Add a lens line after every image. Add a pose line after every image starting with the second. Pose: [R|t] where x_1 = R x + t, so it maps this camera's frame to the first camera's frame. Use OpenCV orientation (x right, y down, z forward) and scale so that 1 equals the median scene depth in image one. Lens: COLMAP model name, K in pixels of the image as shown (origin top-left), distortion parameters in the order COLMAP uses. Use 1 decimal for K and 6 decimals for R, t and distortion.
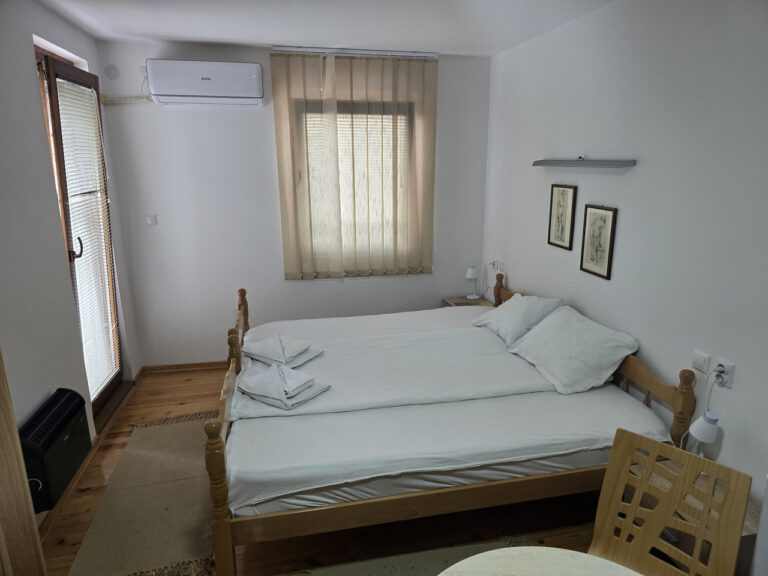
lens RADIAL K [[519.4, 0, 387.3], [0, 519.4, 288.0], [0, 0, 1]] dist [0.064539, -0.069359]
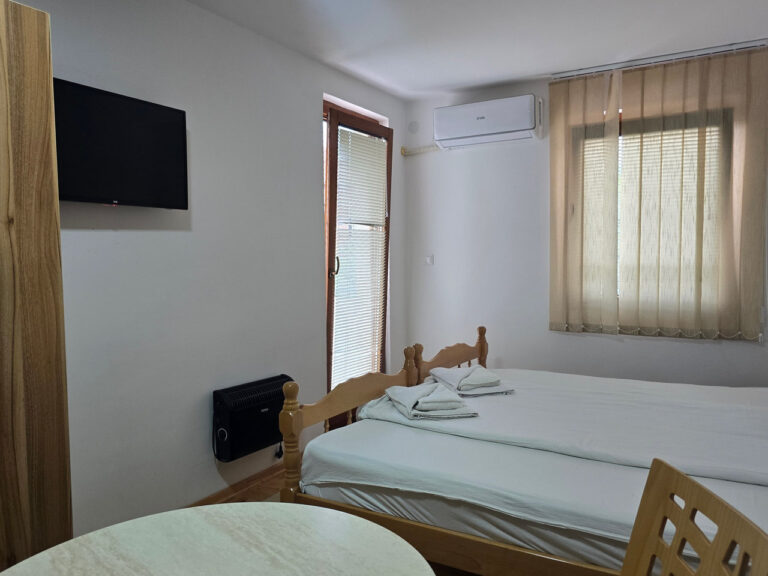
lens RADIAL K [[592.7, 0, 391.5], [0, 592.7, 286.0], [0, 0, 1]] dist [0.062618, -0.058974]
pose [[0.737984, 0.030069, -0.674147, 0.285100], [-0.162474, 0.977536, -0.134258, 0.091310], [0.654966, 0.208612, 0.726292, 0.110963]]
